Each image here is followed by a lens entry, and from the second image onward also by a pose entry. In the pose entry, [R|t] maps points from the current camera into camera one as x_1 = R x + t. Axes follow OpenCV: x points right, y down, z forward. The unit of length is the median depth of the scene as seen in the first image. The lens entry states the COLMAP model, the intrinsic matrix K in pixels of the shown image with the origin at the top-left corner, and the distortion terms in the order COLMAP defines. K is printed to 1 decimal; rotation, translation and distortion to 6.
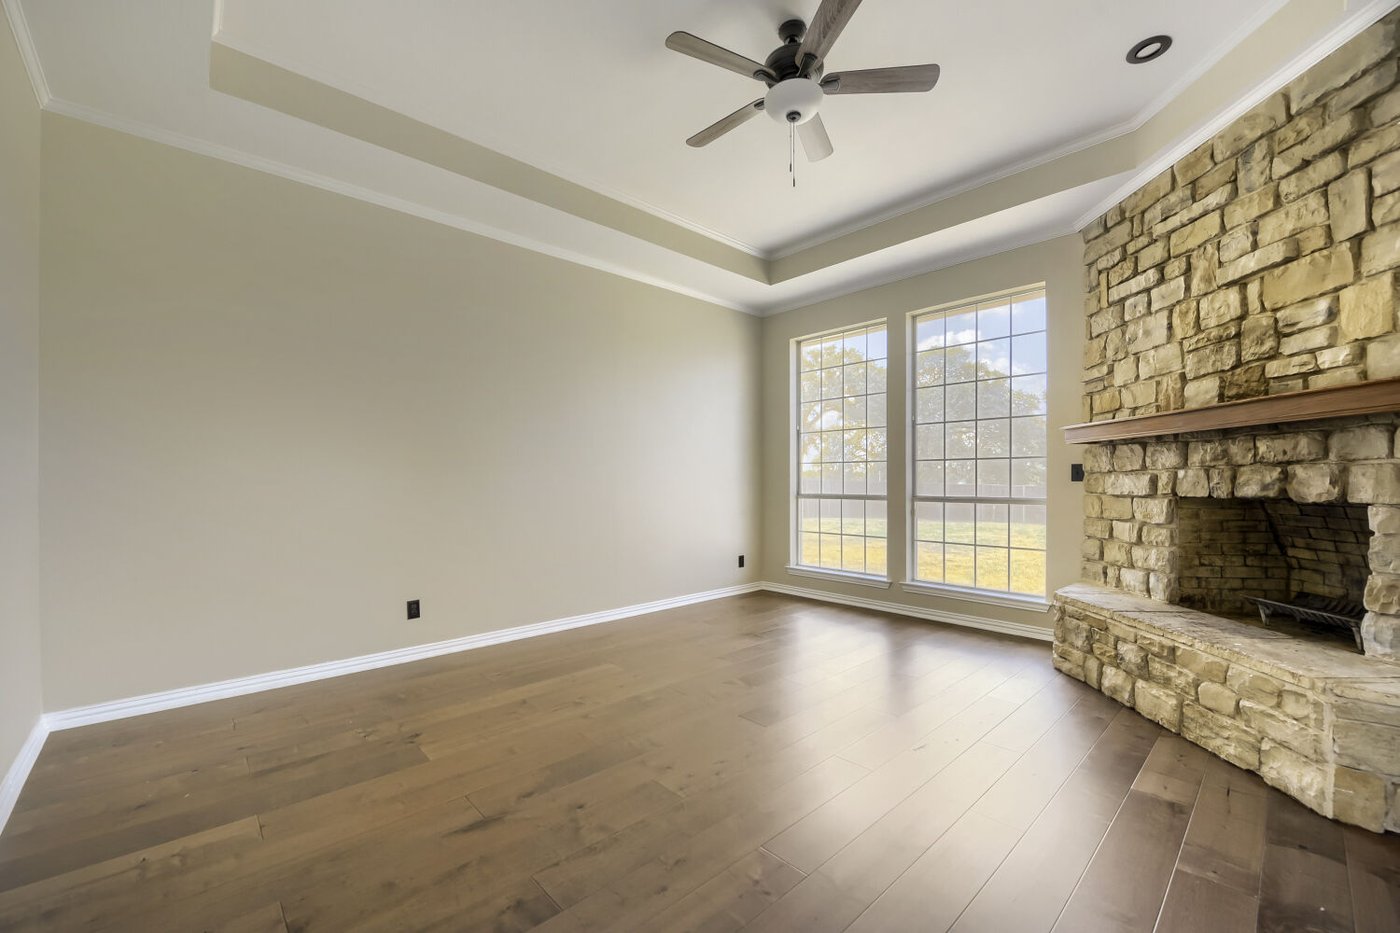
lens RADIAL K [[568.7, 0, 687.7], [0, 568.7, 485.0], [0, 0, 1]] dist [0.007866, -0.001010]
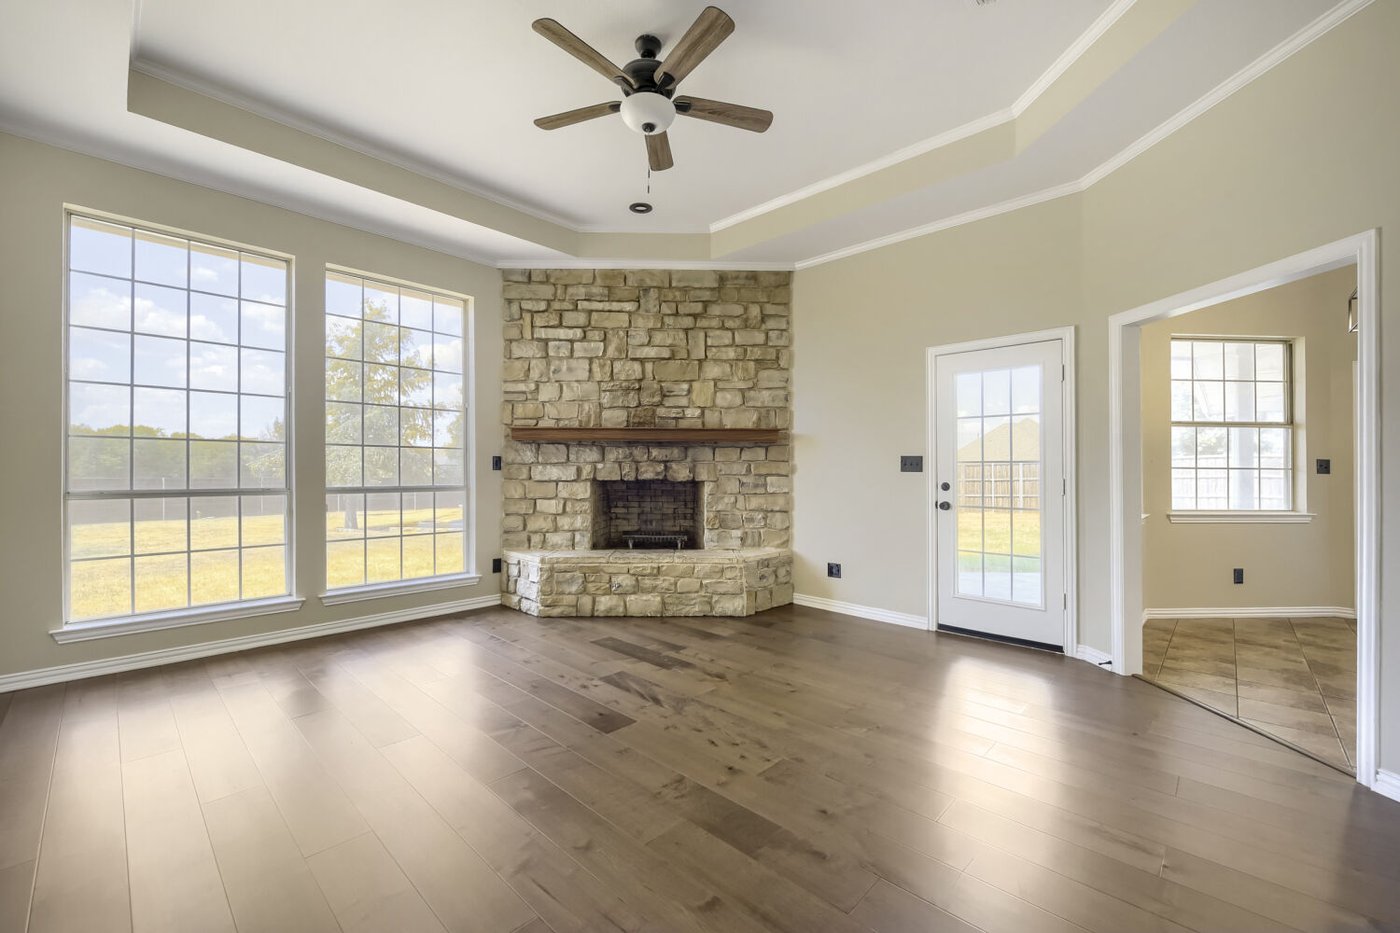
lens RADIAL K [[568.7, 0, 701.4], [0, 568.7, 467.1], [0, 0, 1]] dist [0.007866, -0.001010]
pose [[-0.056831, 0.006166, 0.998365, -0.742222], [0.002972, 0.999978, -0.006006, -0.006281], [-0.998379, 0.002626, -0.056848, 0.821985]]
